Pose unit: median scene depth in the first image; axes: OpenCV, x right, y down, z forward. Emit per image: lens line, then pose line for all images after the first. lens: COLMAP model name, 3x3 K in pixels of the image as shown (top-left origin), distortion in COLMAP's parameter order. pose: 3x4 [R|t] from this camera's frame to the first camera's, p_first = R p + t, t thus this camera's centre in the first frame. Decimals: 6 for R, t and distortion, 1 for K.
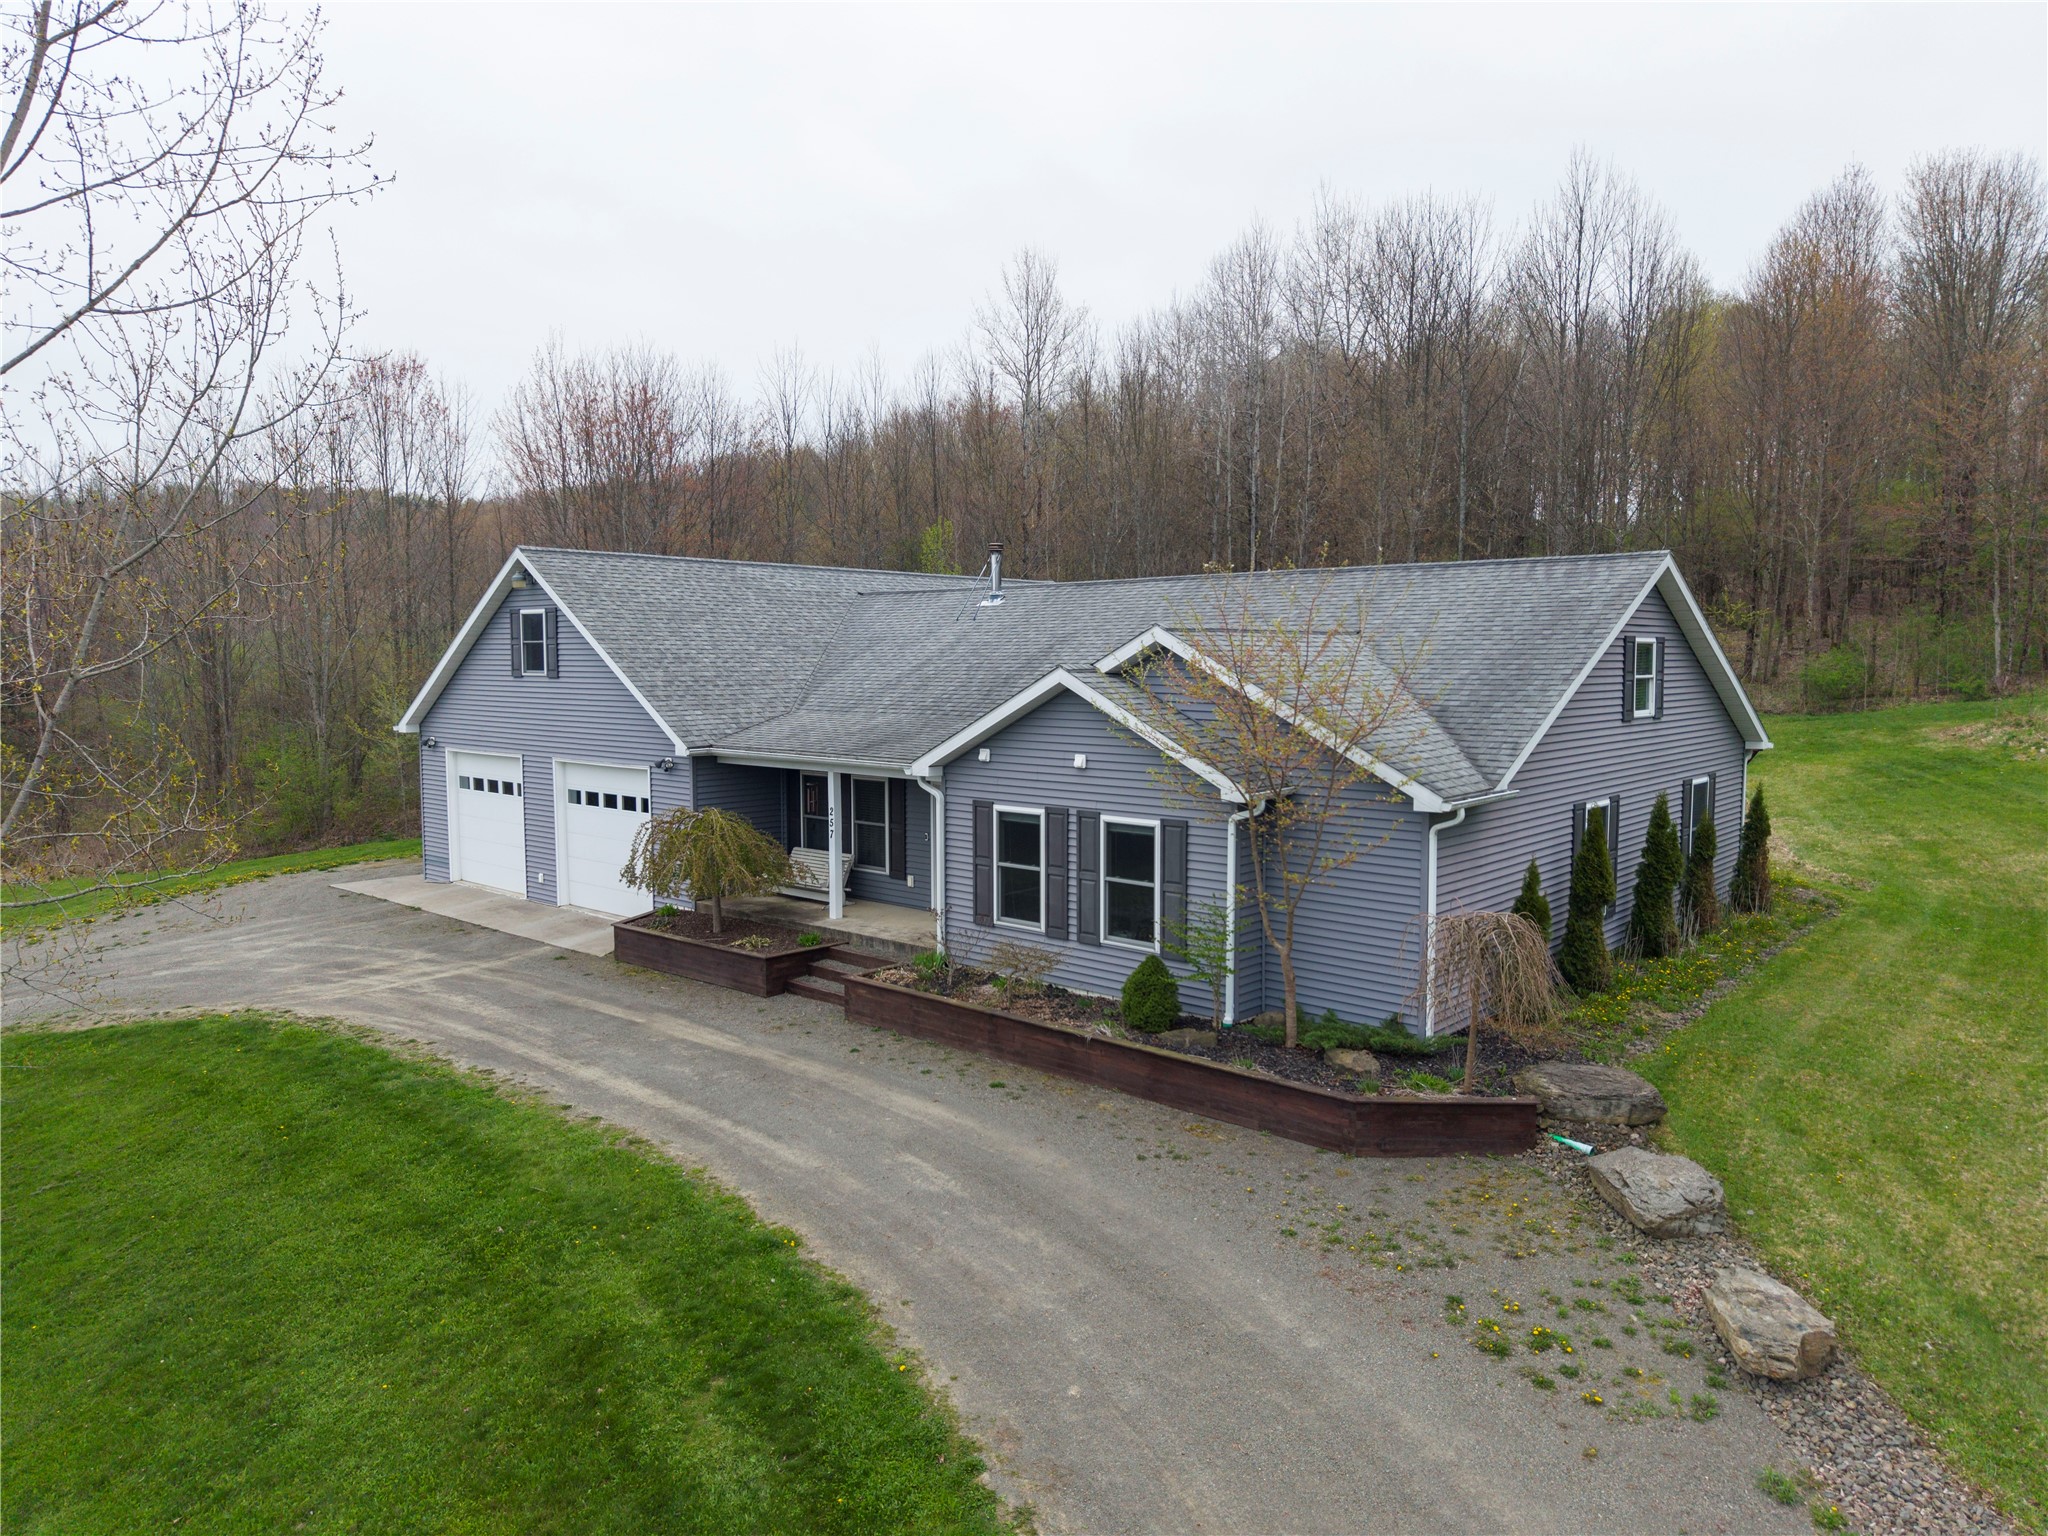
lens RADIAL K [[1369.6, 0, 1045.1], [0, 1369.6, 759.9], [0, 0, 1]] dist [0.016331, -0.008946]
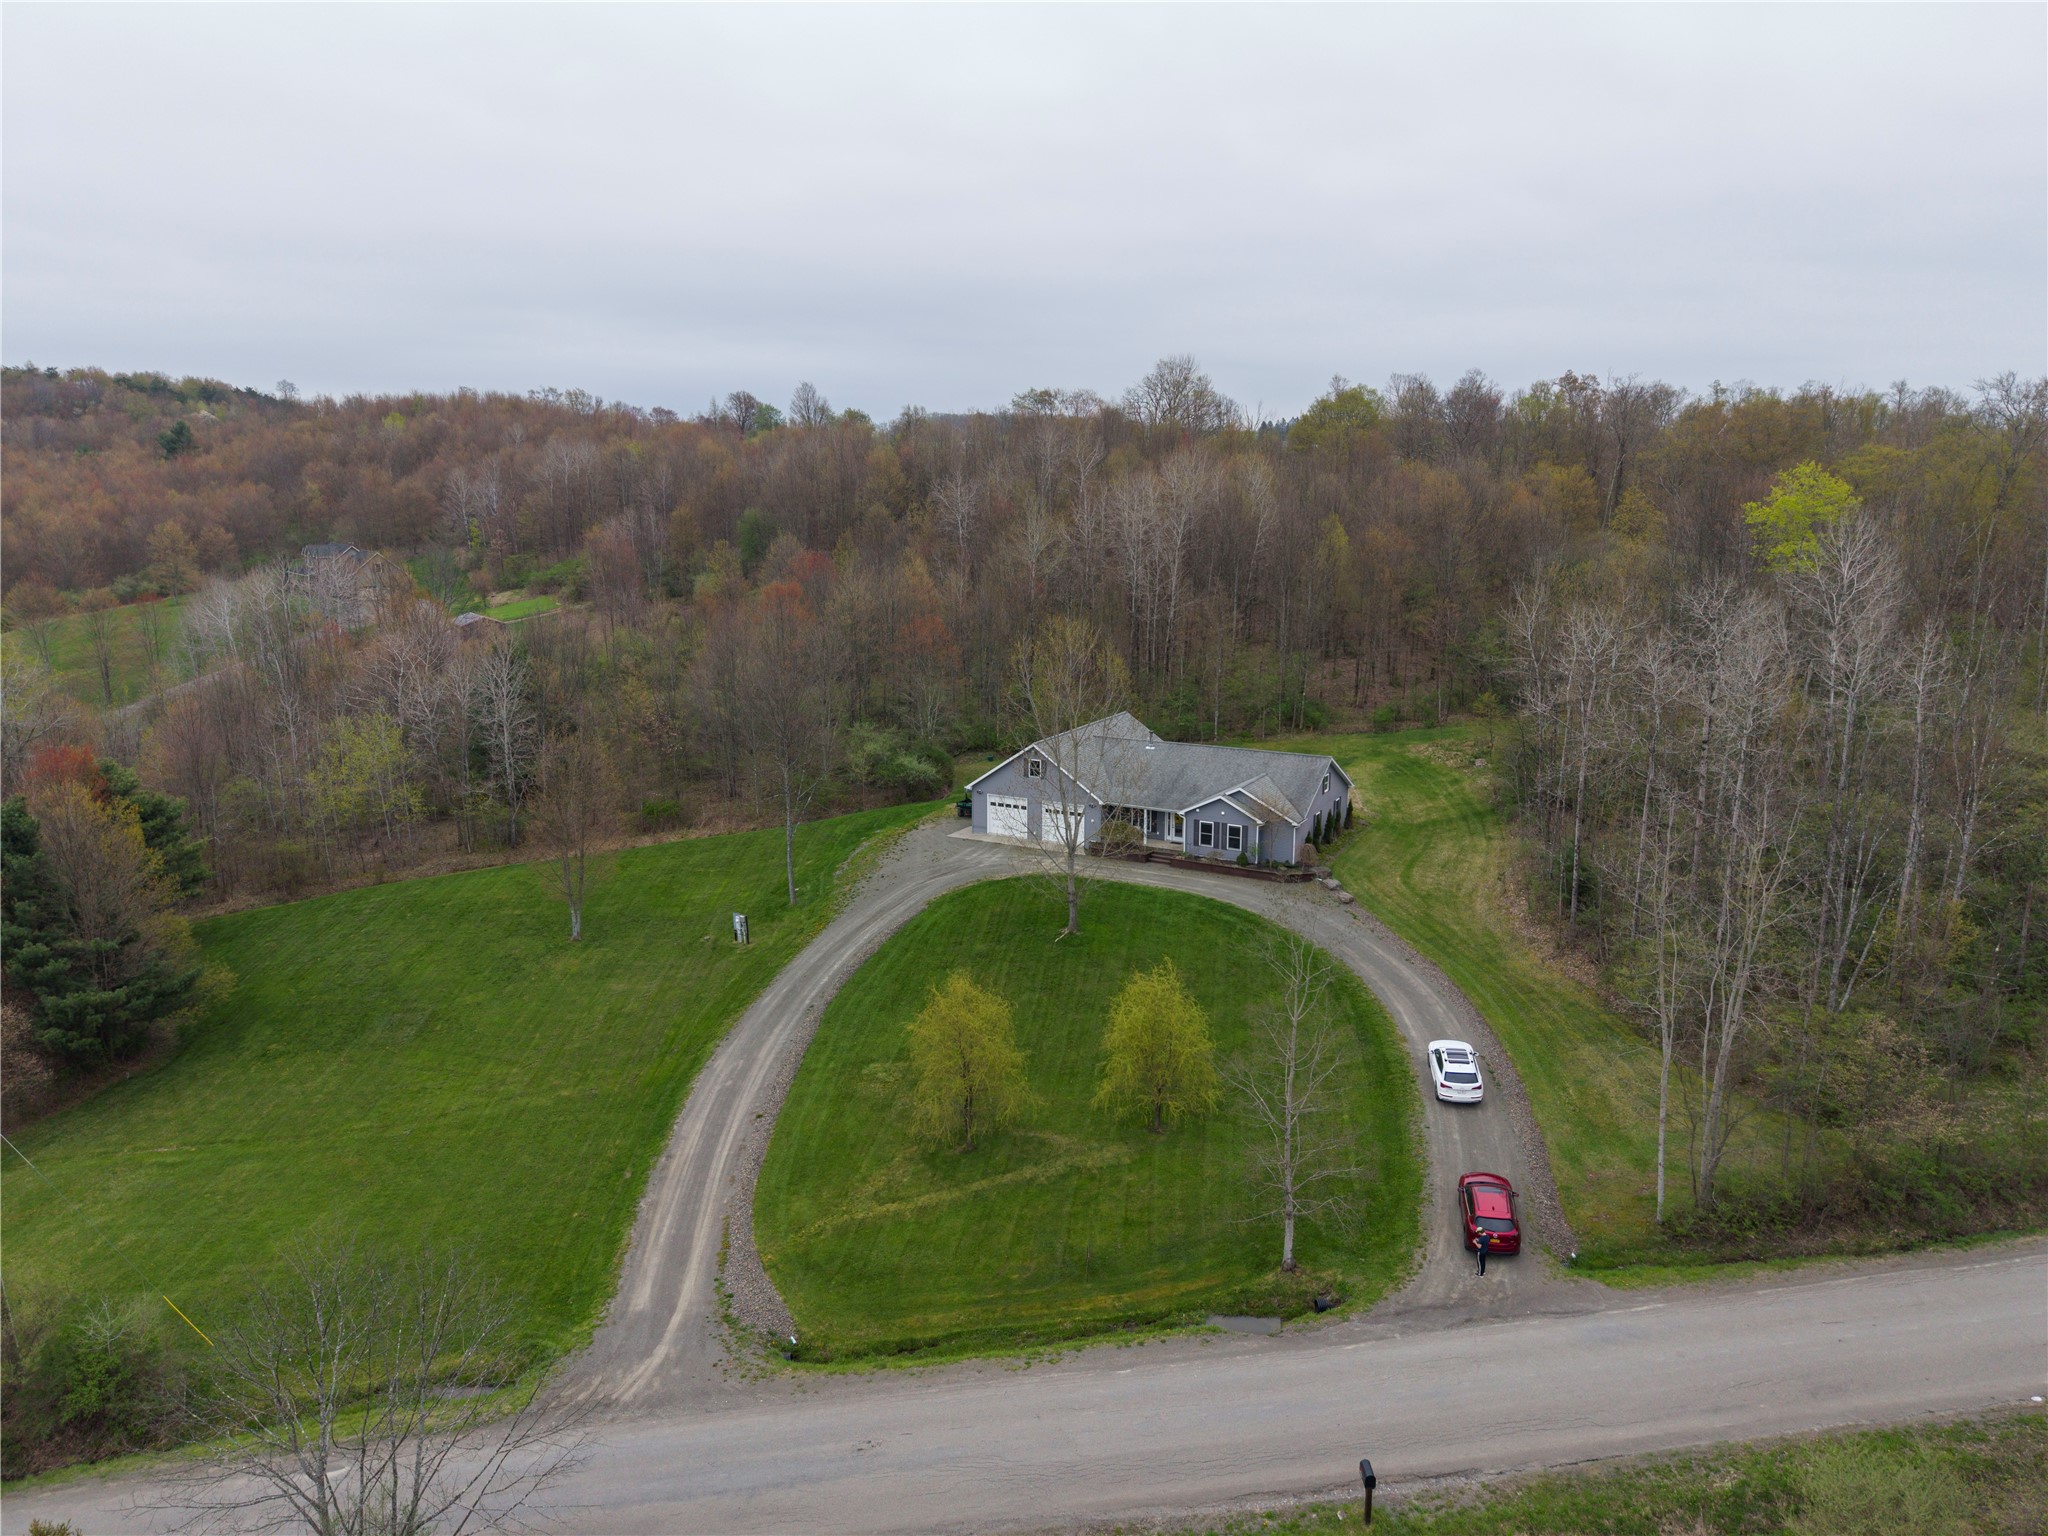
lens RADIAL K [[1369.6, 0, 1010.8], [0, 1369.6, 767.7], [0, 0, 1]] dist [0.016331, -0.008946]
pose [[0.976310, -0.041765, 0.212309, -1.641830], [0.014851, 0.991815, 0.126816, -0.744680], [-0.215868, -0.120659, 0.968939, -3.359071]]
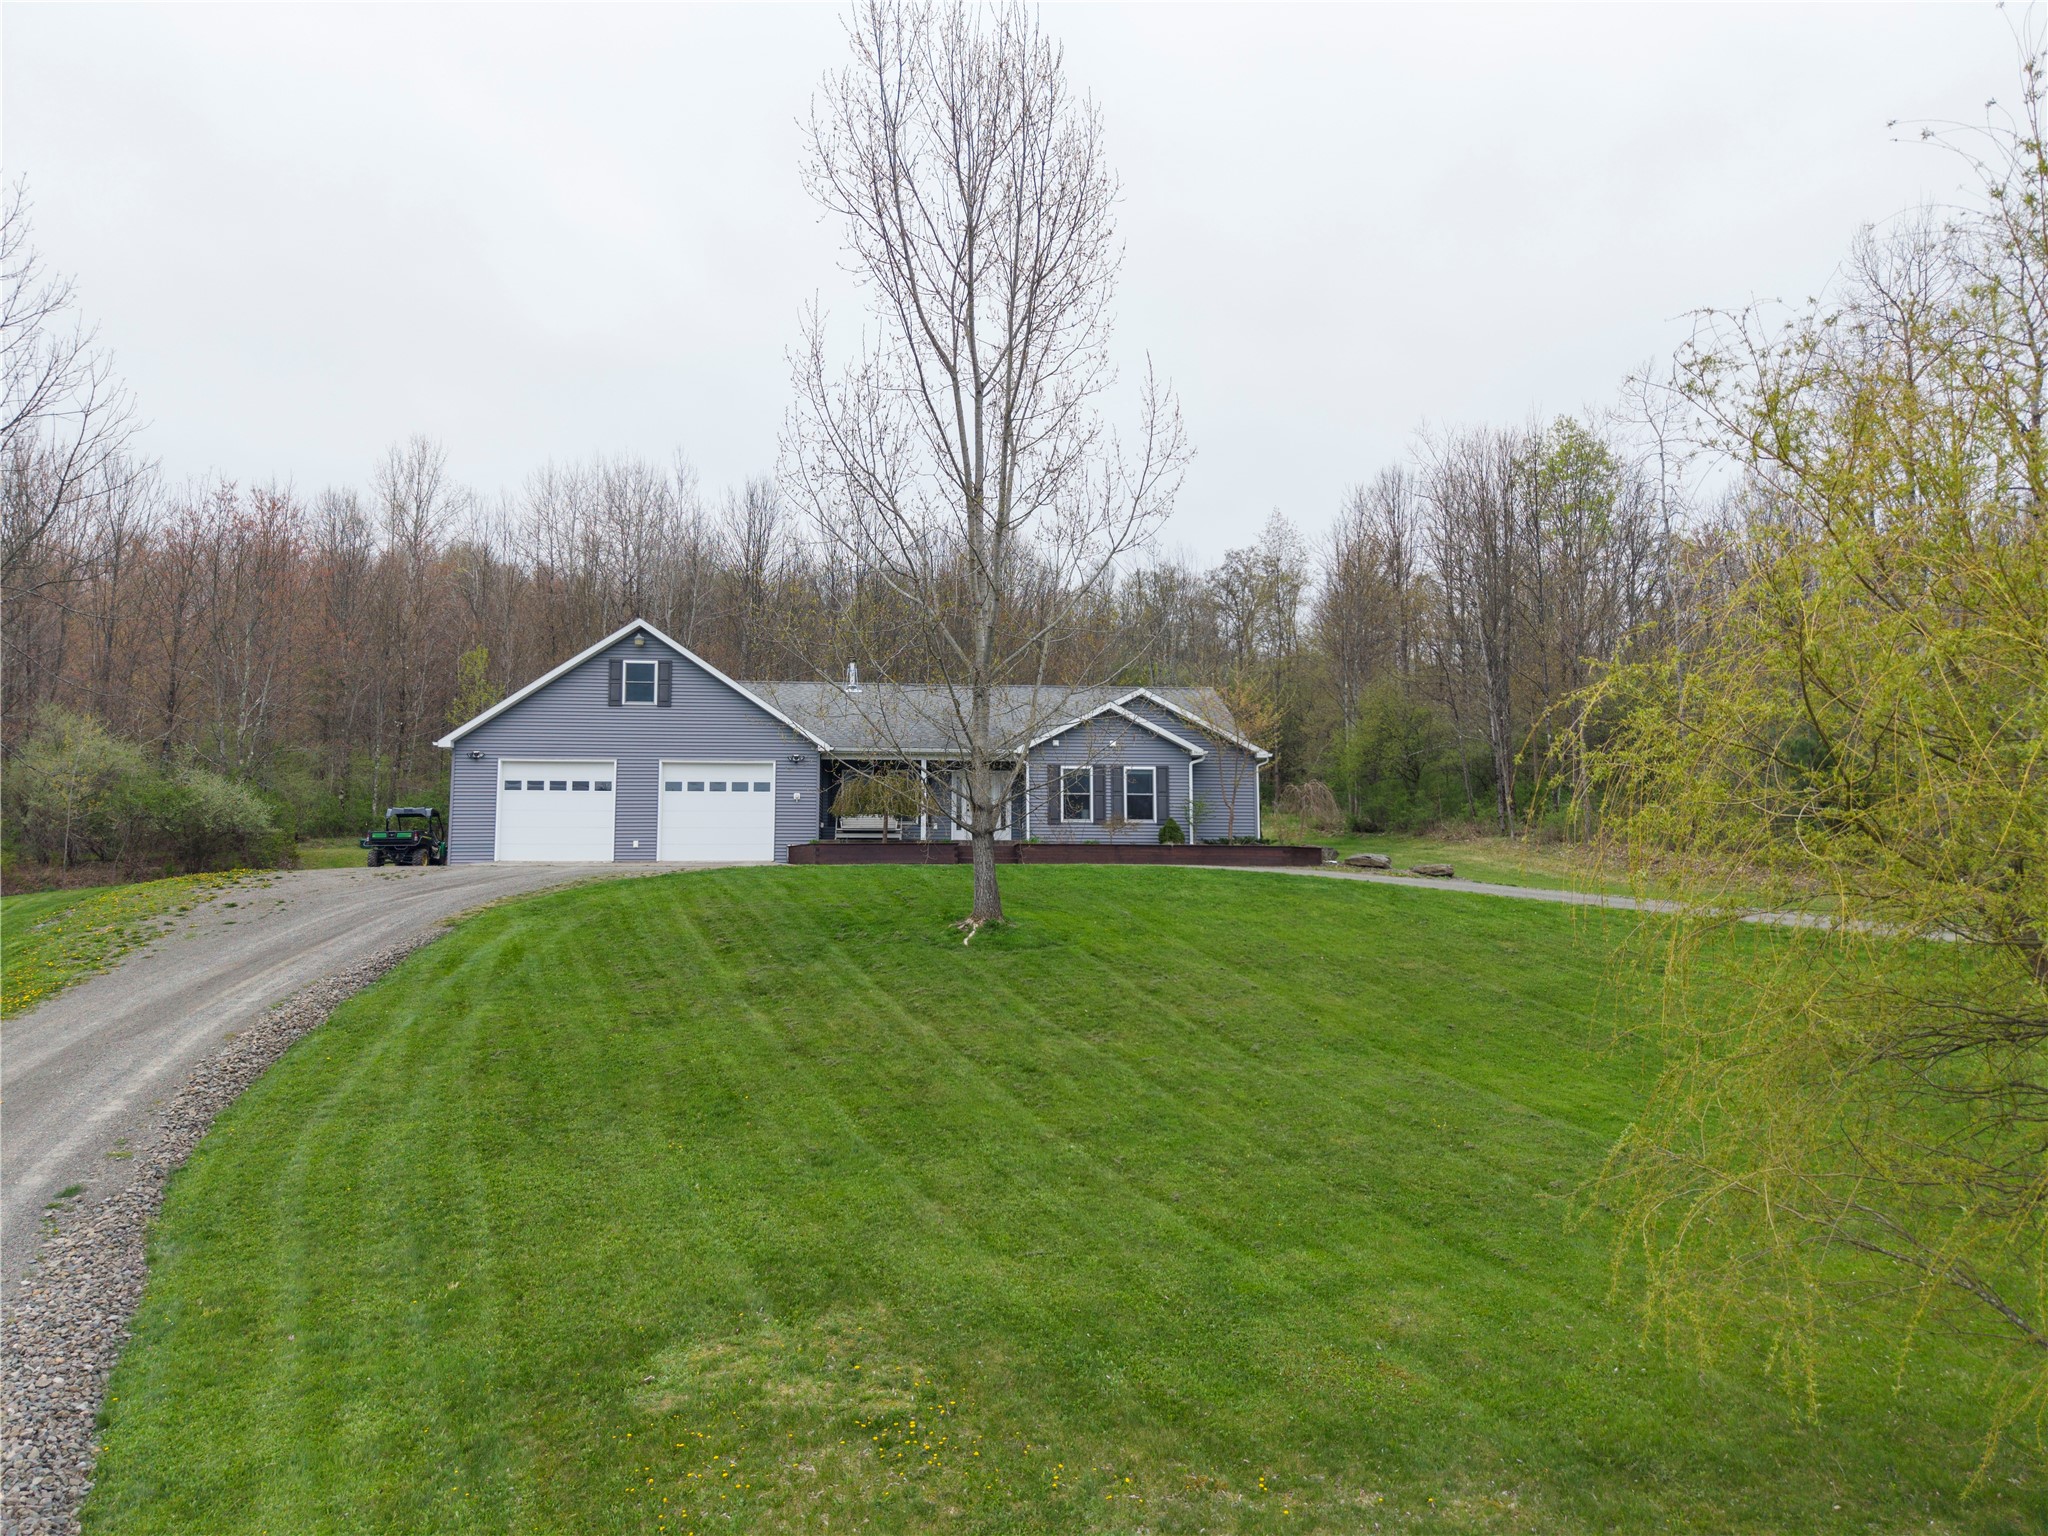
lens RADIAL K [[1369.6, 0, 1059.5], [0, 1369.6, 780.9], [0, 0, 1]] dist [0.016331, -0.008946]
pose [[0.677330, 0.056667, 0.733494, -1.579084], [0.057880, 0.989834, -0.129918, 0.327168], [-0.733399, 0.130452, 0.667164, -0.415829]]
